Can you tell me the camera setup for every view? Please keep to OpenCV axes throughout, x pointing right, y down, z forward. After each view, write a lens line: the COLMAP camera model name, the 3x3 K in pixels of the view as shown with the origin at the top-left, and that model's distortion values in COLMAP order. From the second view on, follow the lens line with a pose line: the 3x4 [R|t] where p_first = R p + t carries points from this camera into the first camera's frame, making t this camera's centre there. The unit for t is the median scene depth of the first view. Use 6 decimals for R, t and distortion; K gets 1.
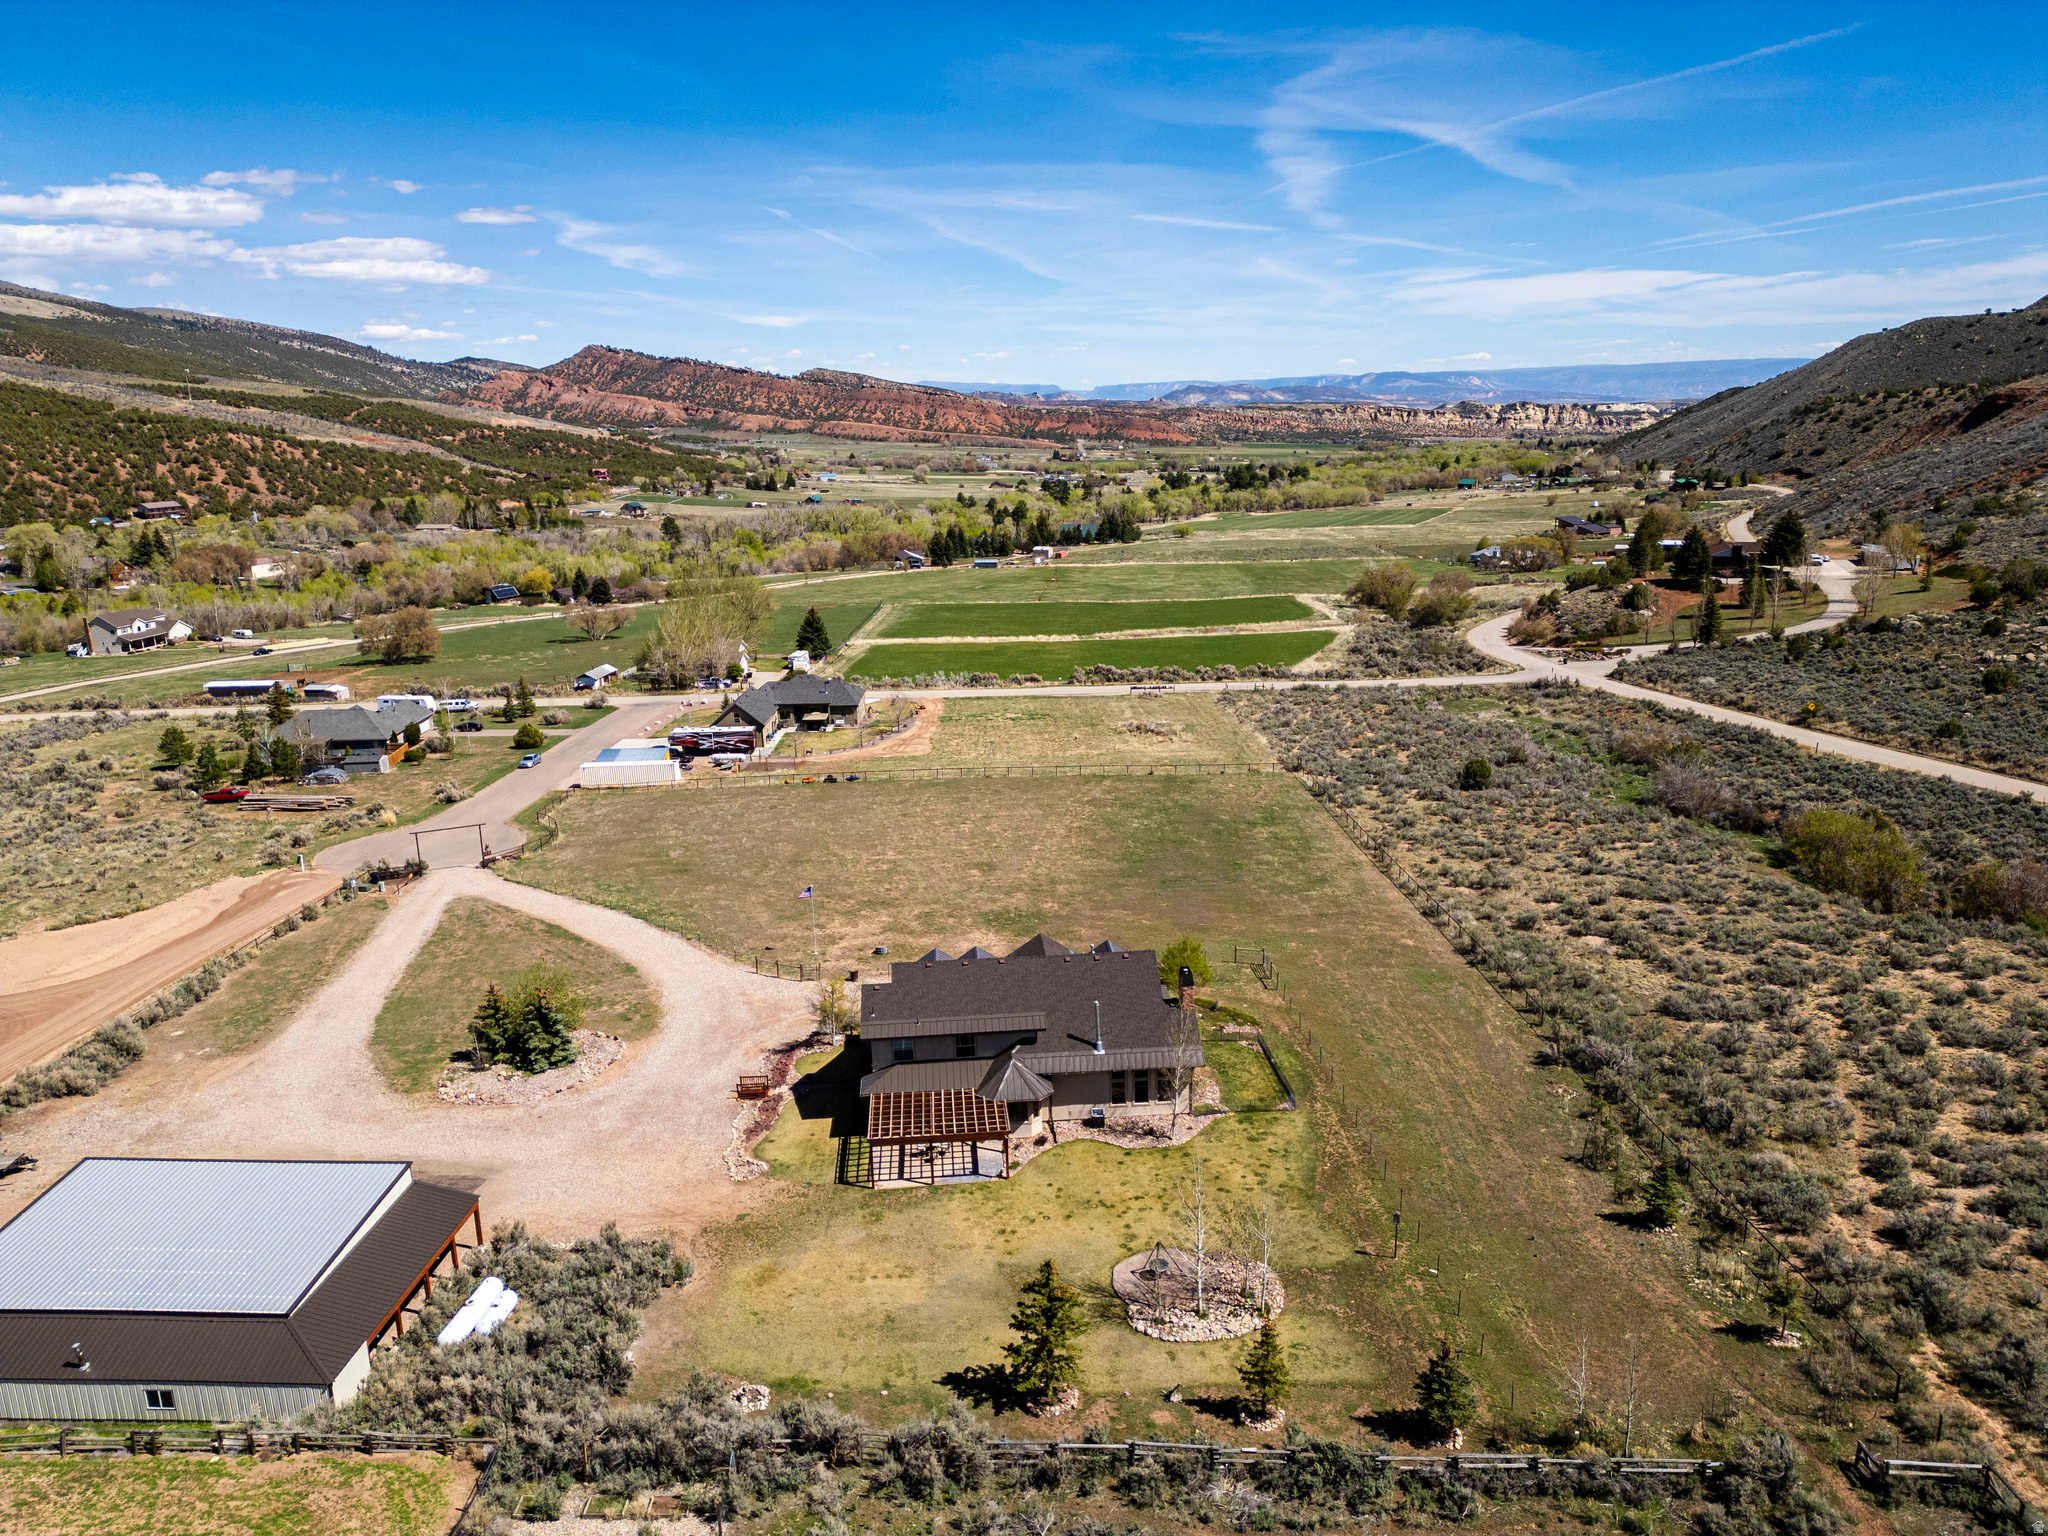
lens RADIAL K [[1430.1, 0, 1028.8], [0, 1430.1, 771.3], [0, 0, 1]] dist [0.069970, -0.058948]
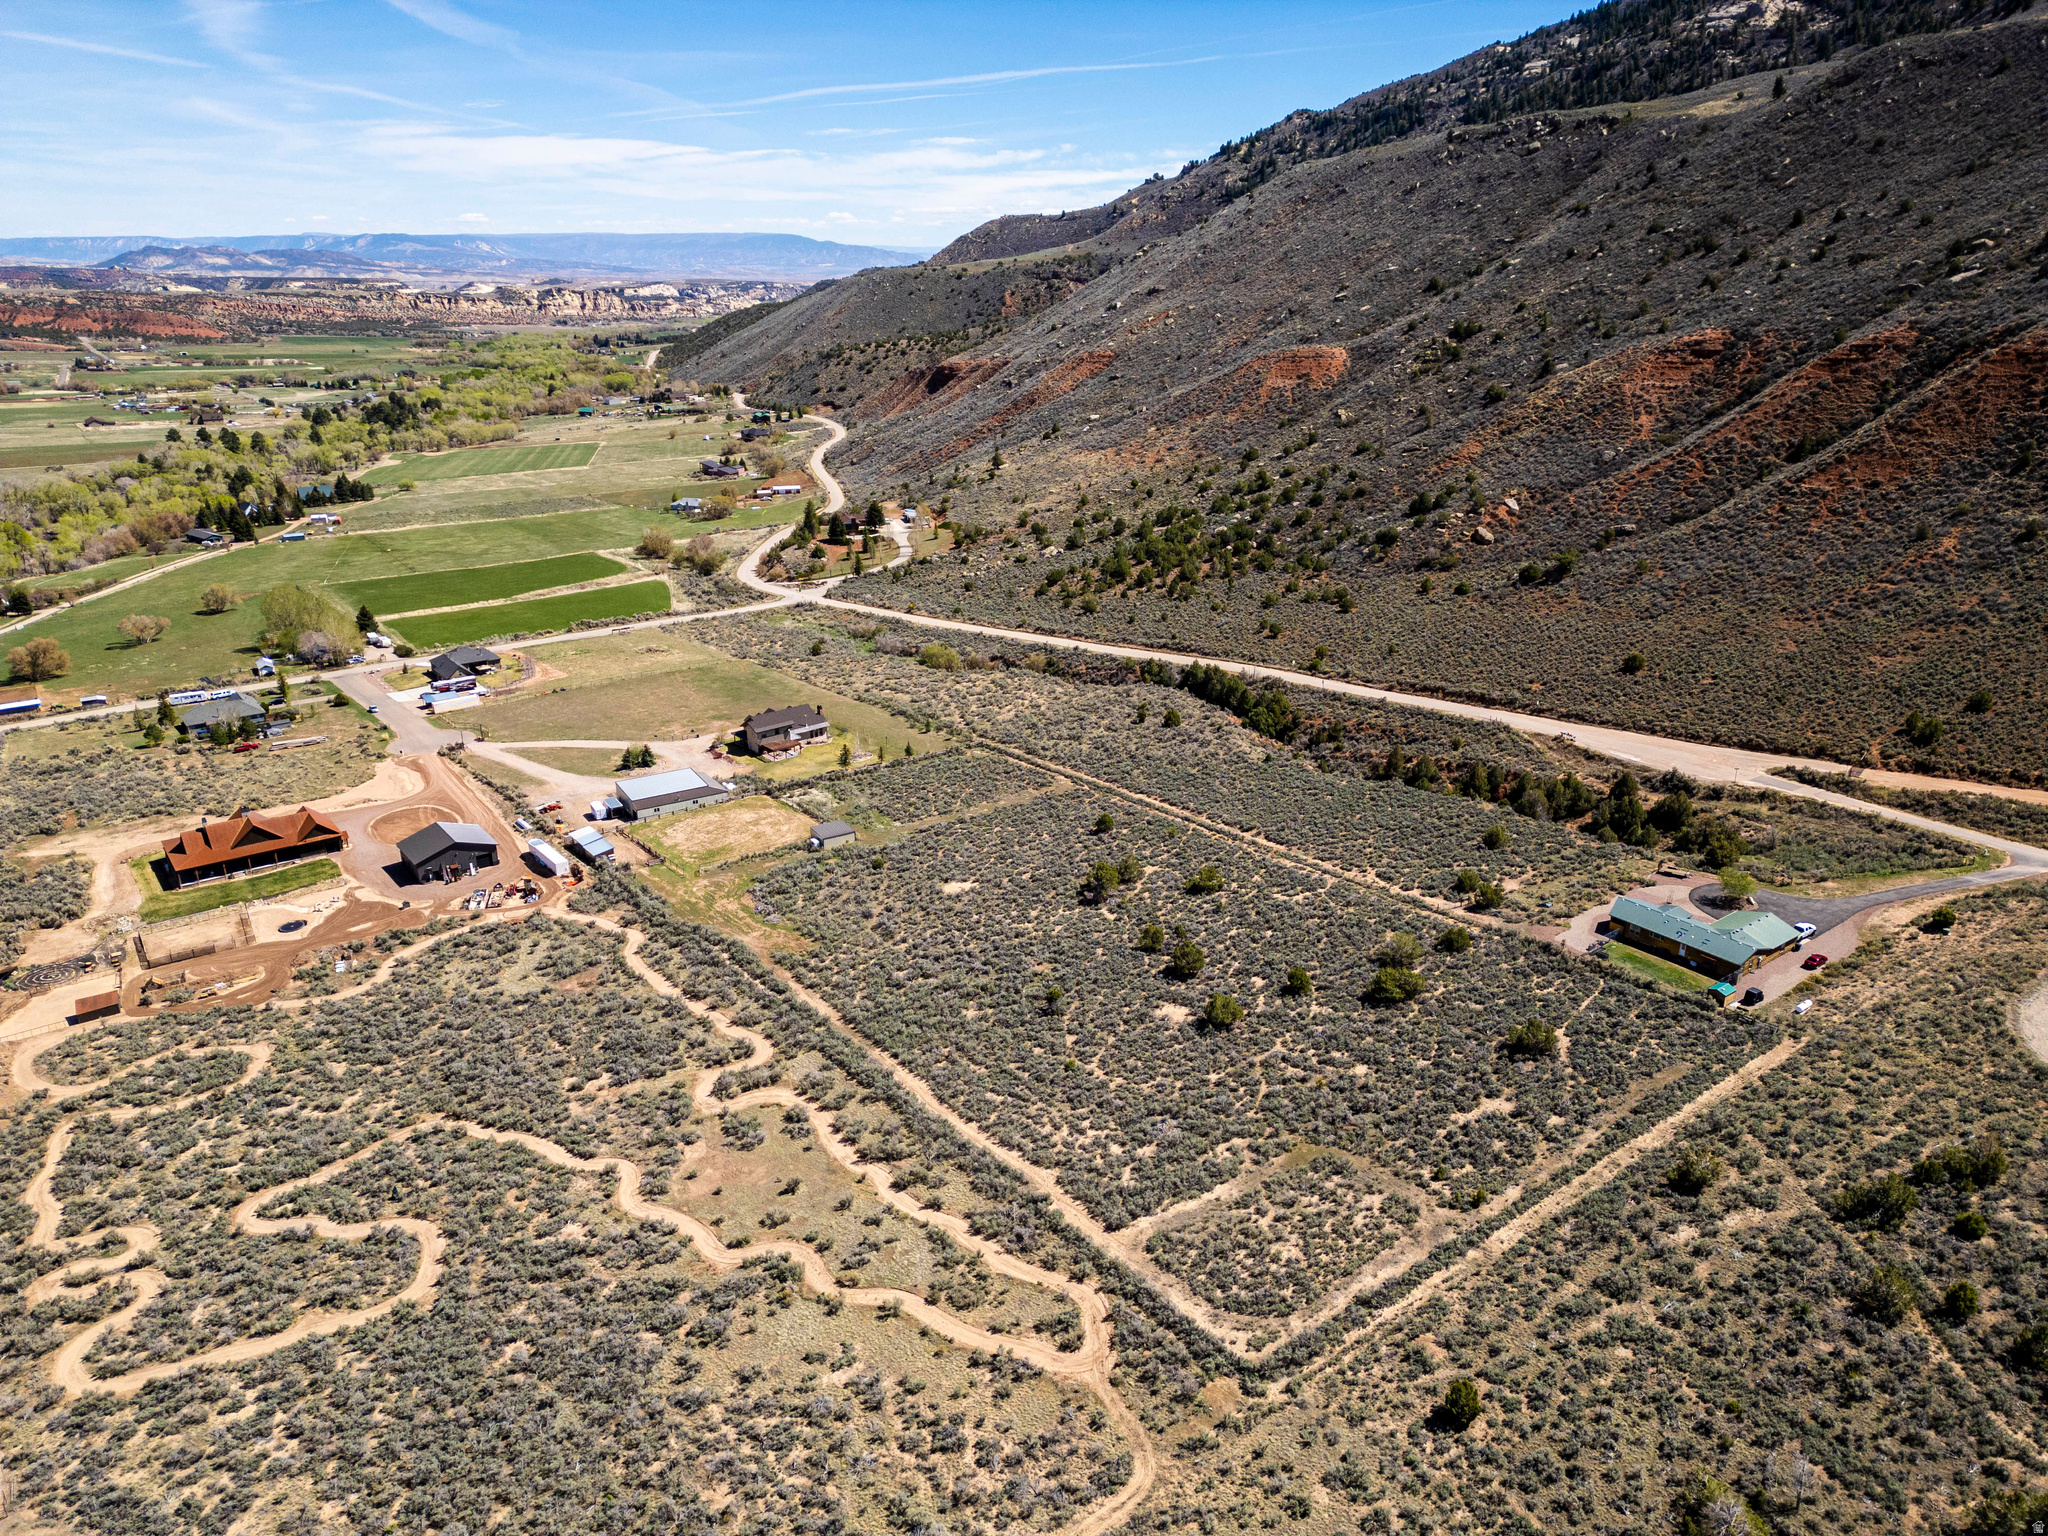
lens RADIAL K [[1430.1, 0, 1025.8], [0, 1430.1, 764.2], [0, 0, 1]] dist [0.069970, -0.058948]
pose [[0.807774, -0.186701, 0.559146, -0.501653], [0.140966, 0.982179, 0.124307, -0.036016], [-0.572390, -0.021591, 0.819697, -0.784114]]
